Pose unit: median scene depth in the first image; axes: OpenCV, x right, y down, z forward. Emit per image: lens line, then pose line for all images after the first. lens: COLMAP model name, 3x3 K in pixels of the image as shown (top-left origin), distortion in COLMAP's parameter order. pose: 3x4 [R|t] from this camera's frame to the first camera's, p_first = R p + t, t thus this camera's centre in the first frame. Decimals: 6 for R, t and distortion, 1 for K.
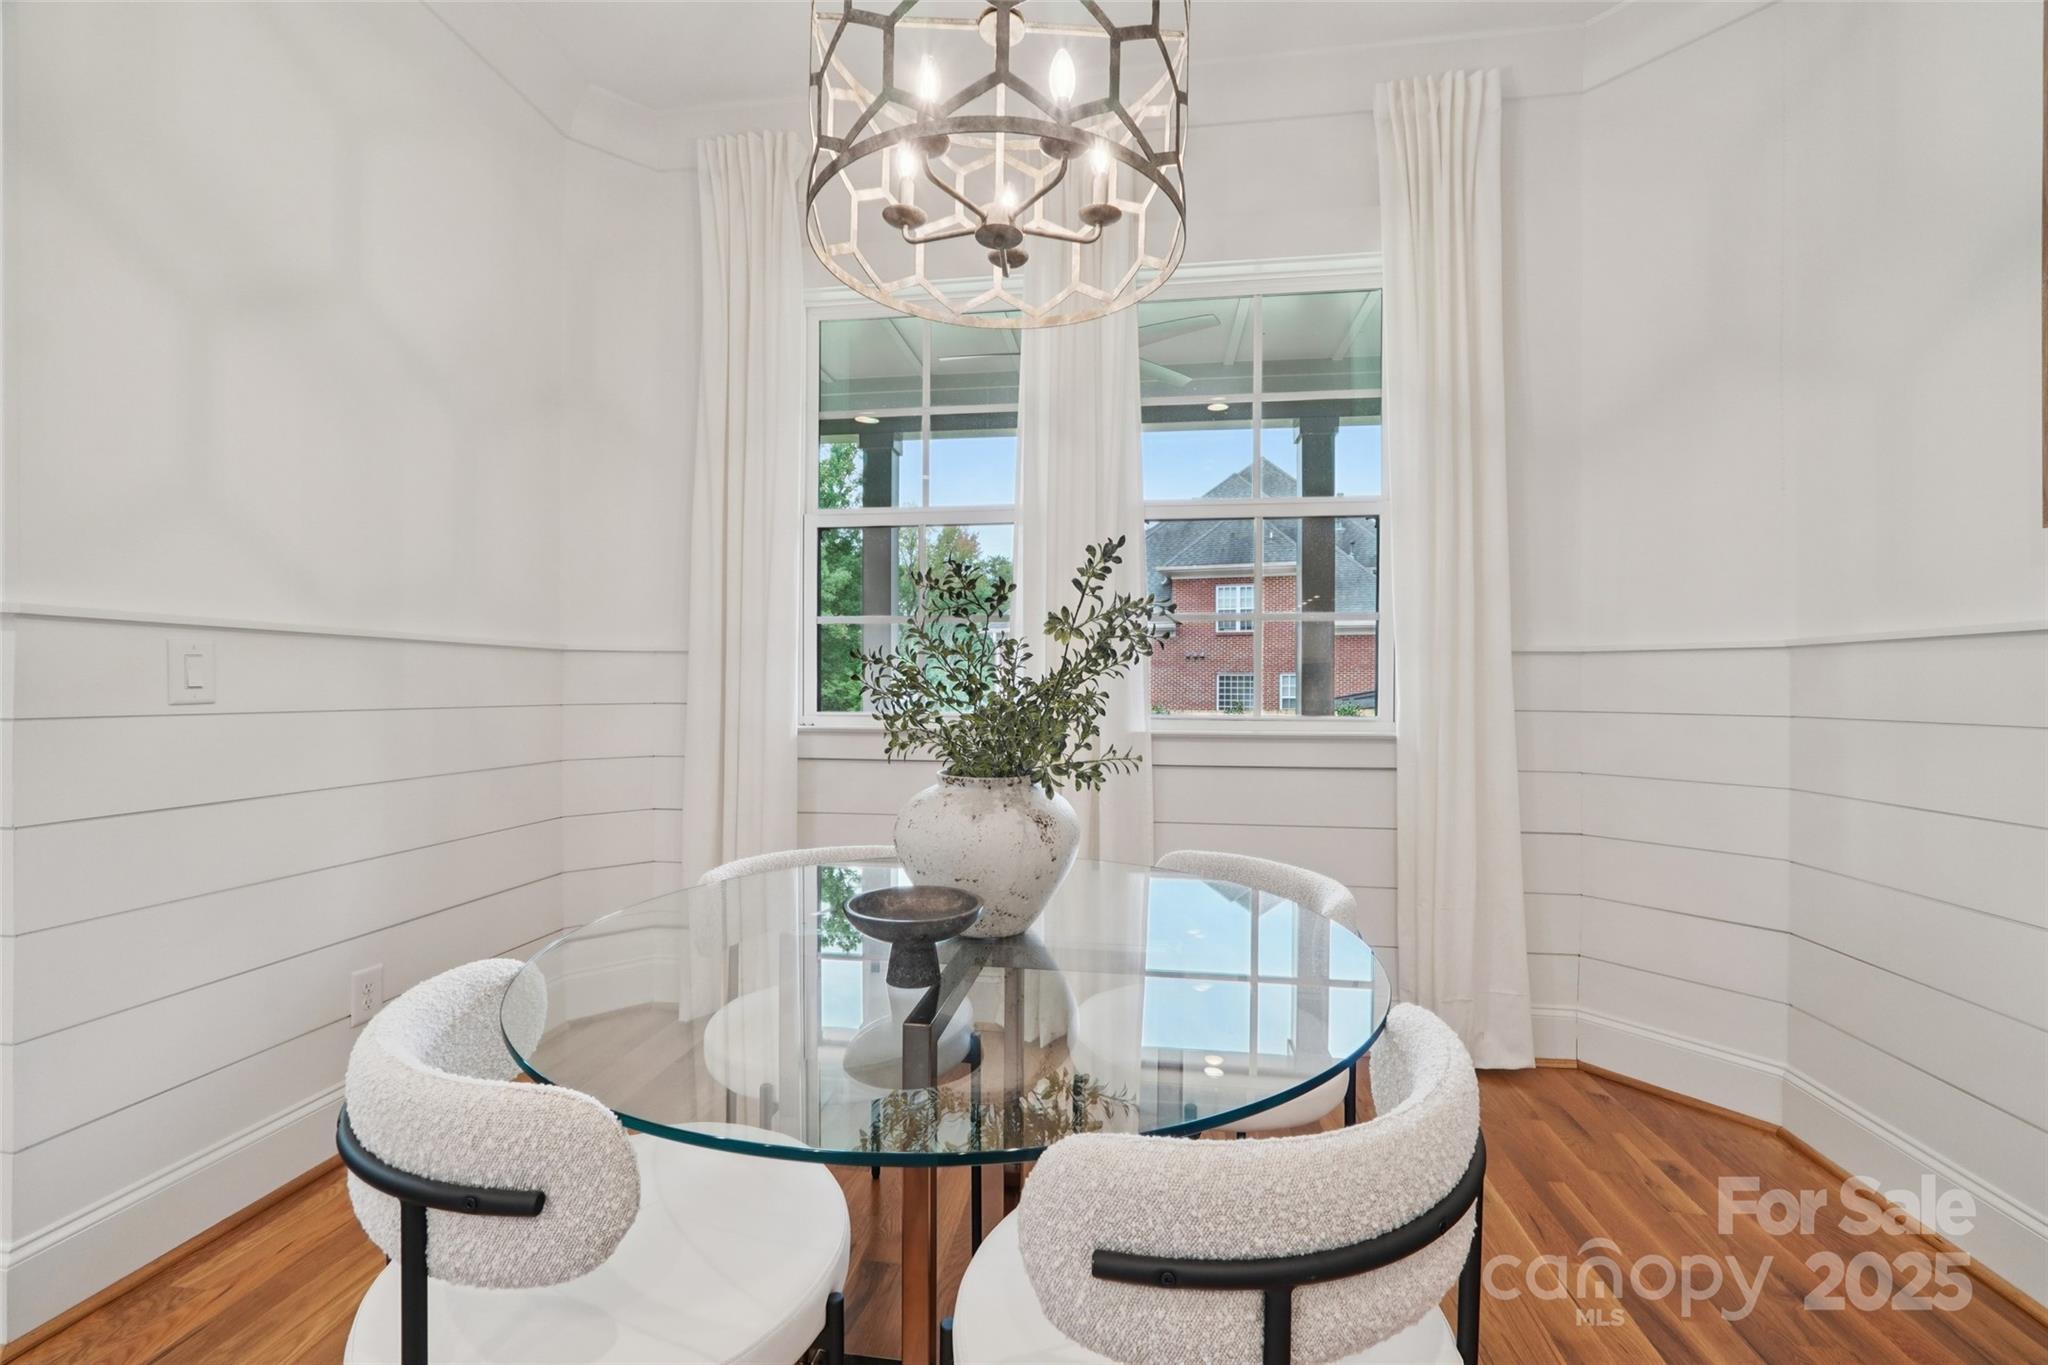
lens RADIAL K [[868.0, 0, 1022.9], [0, 868.0, 680.2], [0, 0, 1]] dist [-0.018024, 0.007490]
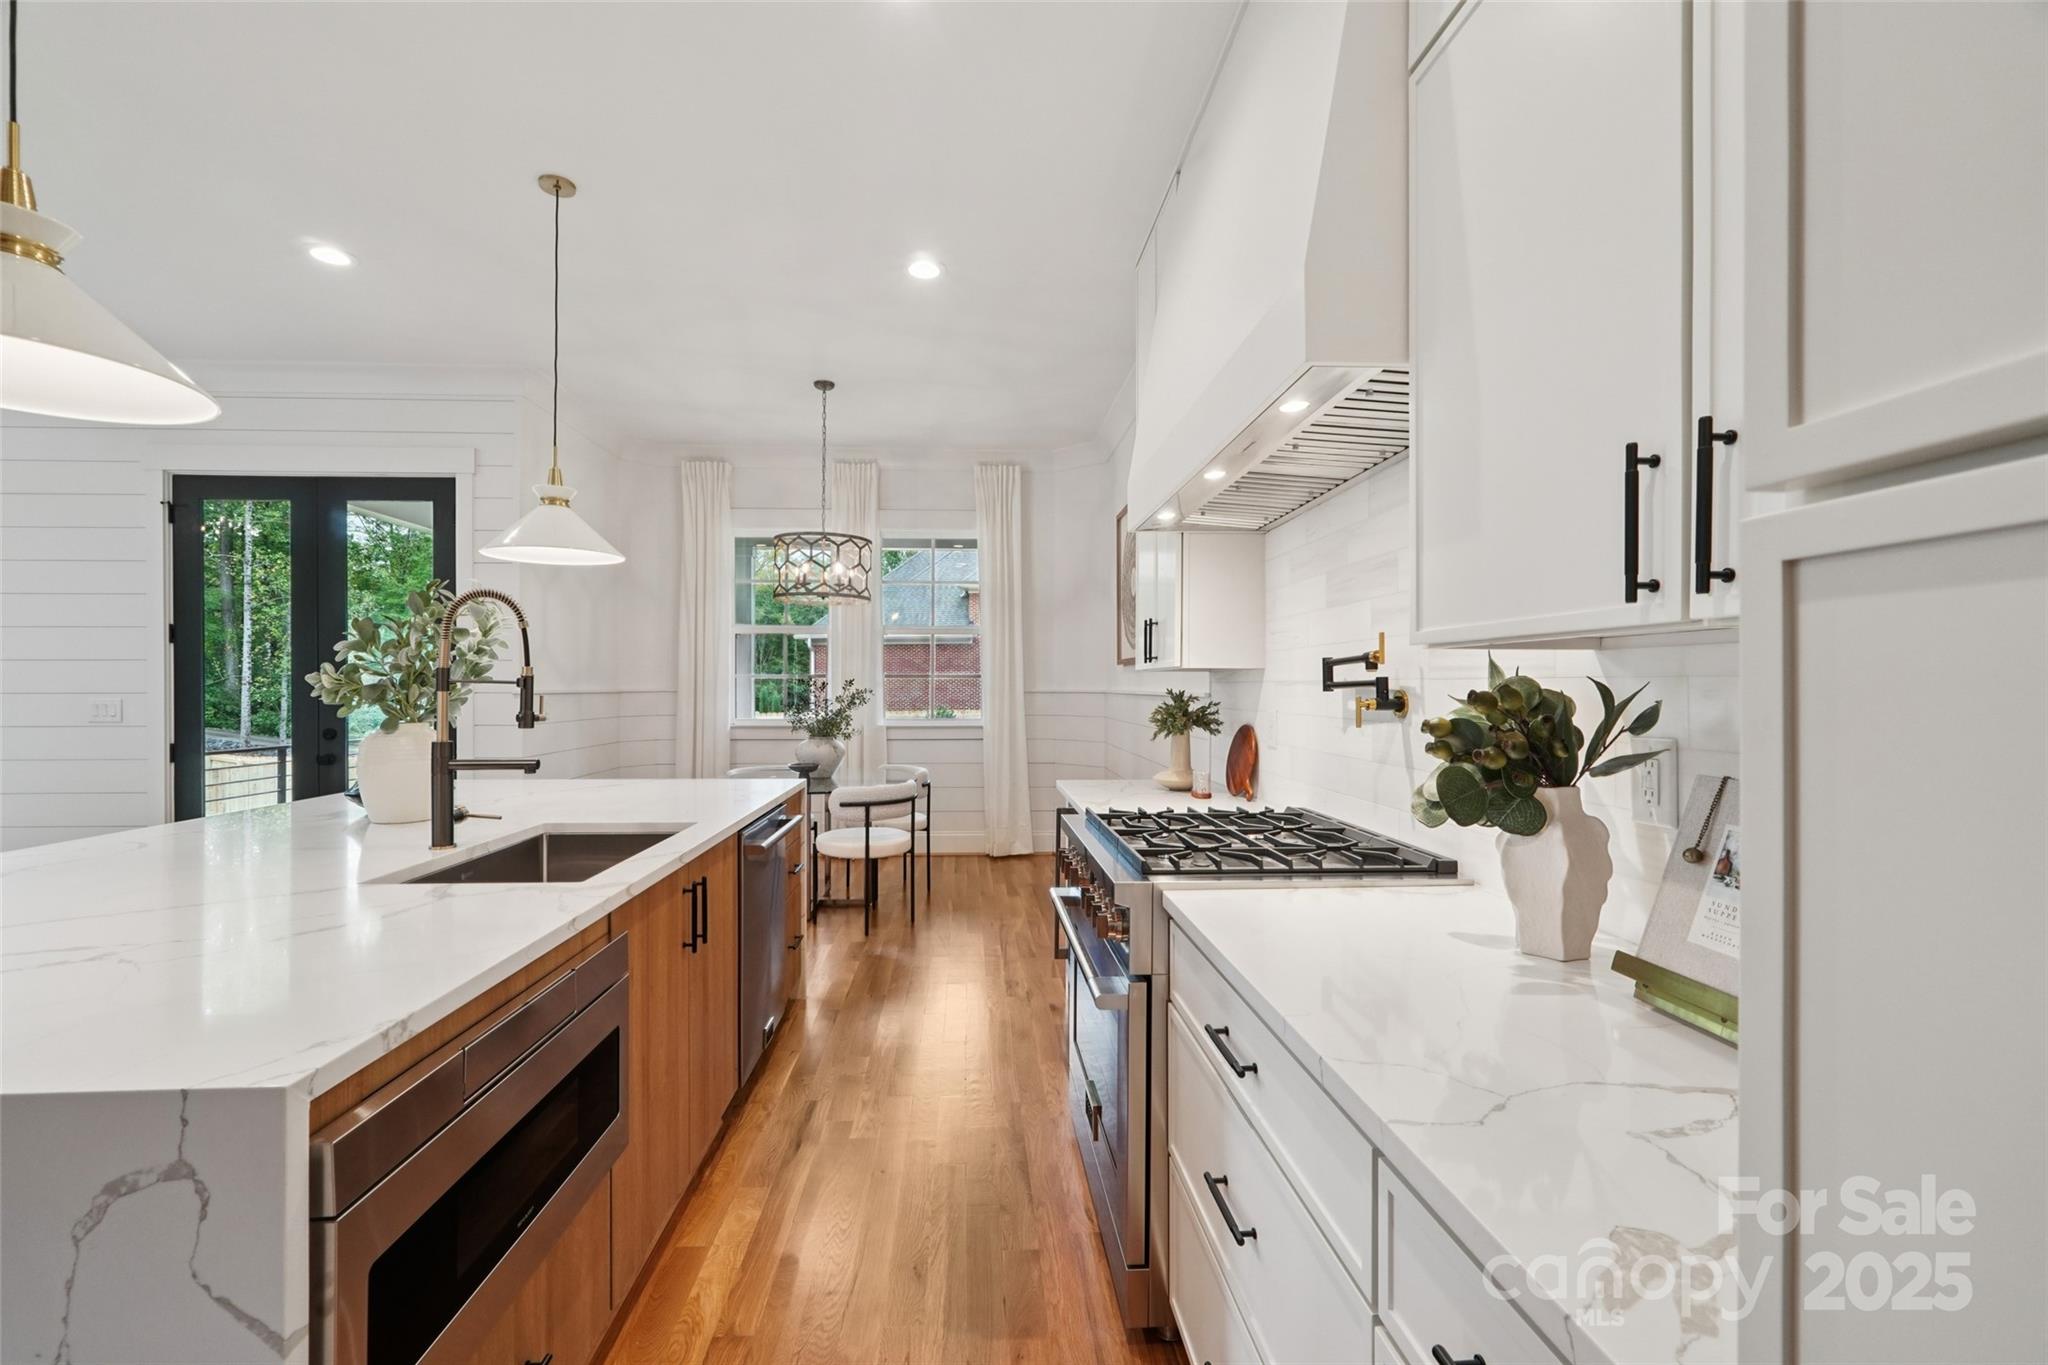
lens RADIAL K [[868.0, 0, 1022.9], [0, 868.0, 680.2], [0, 0, 1]] dist [-0.018024, 0.007490]
pose [[0.978037, -0.002030, 0.208423, 0.034097], [0.000824, 0.999982, 0.005876, -0.153621], [-0.208431, -0.005575, 0.978021, -2.788089]]
